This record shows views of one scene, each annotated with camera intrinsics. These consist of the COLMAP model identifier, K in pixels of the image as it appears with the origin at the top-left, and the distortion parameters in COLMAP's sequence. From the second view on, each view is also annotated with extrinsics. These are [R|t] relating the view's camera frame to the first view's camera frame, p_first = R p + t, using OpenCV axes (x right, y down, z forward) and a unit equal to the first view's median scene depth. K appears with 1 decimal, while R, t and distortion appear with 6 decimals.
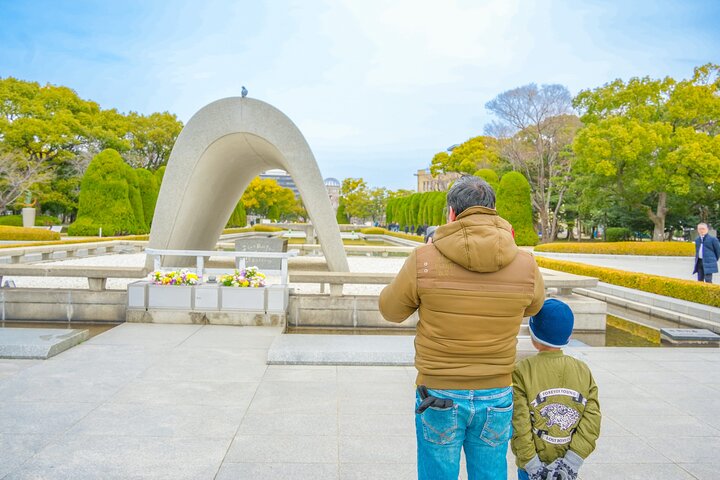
lens RADIAL K [[590.6, 0, 360.0], [0, 590.6, 240.0], [0, 0, 1]] dist [-0.042093, 0.006496]
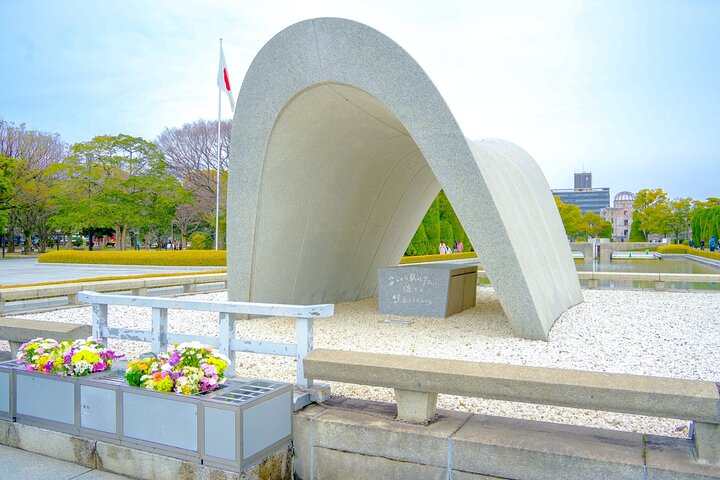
lens RADIAL K [[590.6, 0, 360.0], [0, 590.6, 240.0], [0, 0, 1]] dist [-0.042093, 0.006496]
pose [[0.886228, -0.026813, -0.462472, 0.026881], [0.010059, 0.999202, -0.038656, -0.002265], [0.463139, 0.029606, 0.885791, 0.151810]]
